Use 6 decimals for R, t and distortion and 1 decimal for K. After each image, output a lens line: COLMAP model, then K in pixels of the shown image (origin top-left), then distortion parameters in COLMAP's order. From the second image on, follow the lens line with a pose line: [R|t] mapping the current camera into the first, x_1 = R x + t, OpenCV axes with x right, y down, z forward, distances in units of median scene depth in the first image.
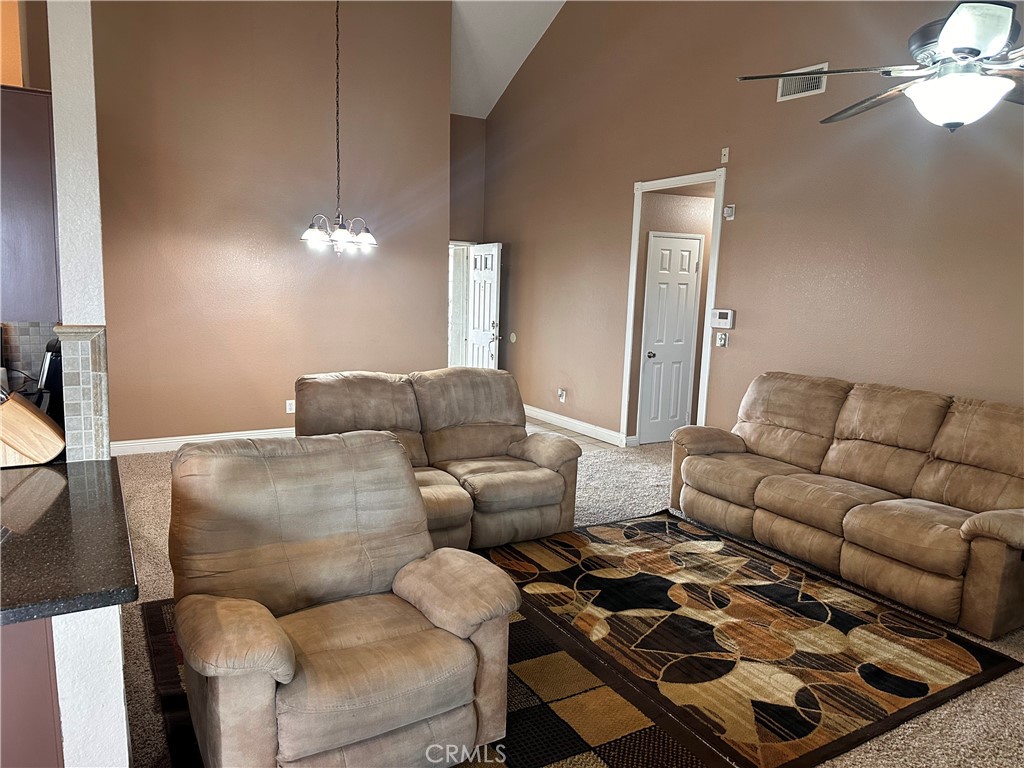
lens RADIAL K [[732.2, 0, 512.0], [0, 732.2, 384.0], [0, 0, 1]] dist [0.071356, -0.070130]
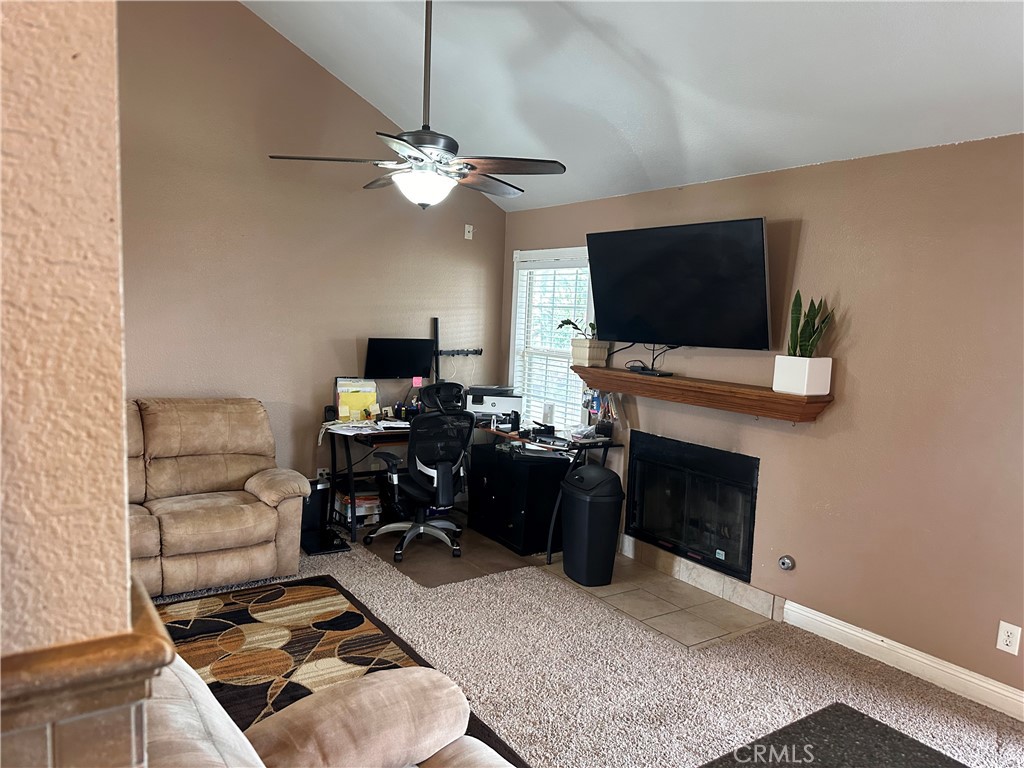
lens RADIAL K [[732.2, 0, 512.0], [0, 732.2, 384.0], [0, 0, 1]] dist [0.071356, -0.070130]
pose [[-0.070675, -0.133168, 0.988570, -0.649450], [0.095064, 0.985638, 0.139569, -0.135962], [-0.992959, 0.103842, -0.057000, 0.692446]]
